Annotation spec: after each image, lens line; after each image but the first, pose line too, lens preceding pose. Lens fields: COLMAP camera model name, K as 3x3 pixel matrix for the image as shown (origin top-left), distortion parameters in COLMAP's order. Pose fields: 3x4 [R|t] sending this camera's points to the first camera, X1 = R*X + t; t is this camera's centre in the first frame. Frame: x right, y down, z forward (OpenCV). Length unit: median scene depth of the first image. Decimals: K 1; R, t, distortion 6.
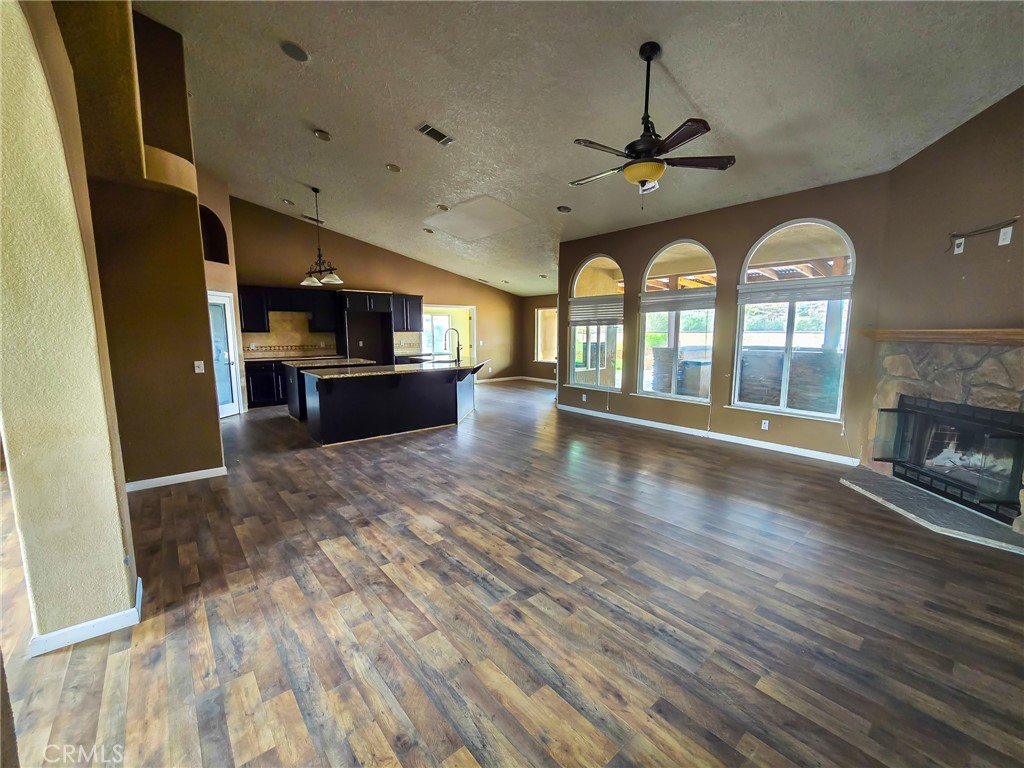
lens RADIAL K [[405.4, 0, 510.2], [0, 405.4, 386.2], [0, 0, 1]] dist [-0.000988, -0.000227]
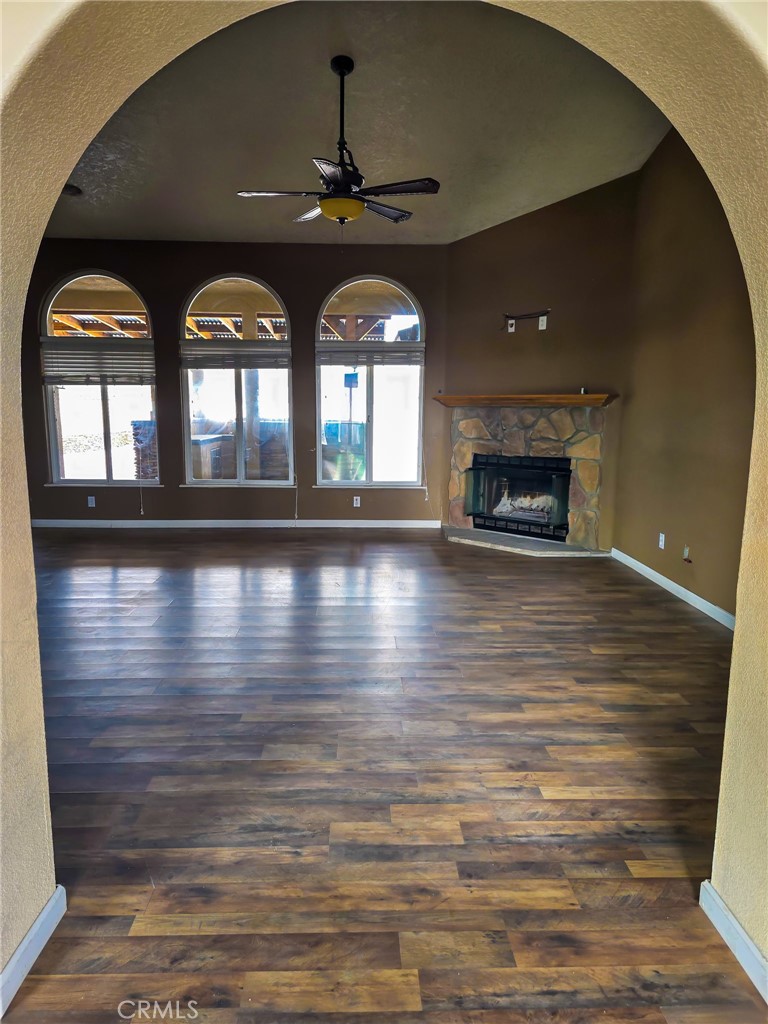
lens RADIAL K [[625.1, 0, 383.2], [0, 625.1, 507.0], [0, 0, 1]] dist [0.044036, -0.001294]
pose [[0.661098, -0.122567, 0.740221, -0.607536], [0.094885, 0.992303, 0.079565, 0.004391], [-0.744276, 0.017635, 0.667640, 0.041933]]
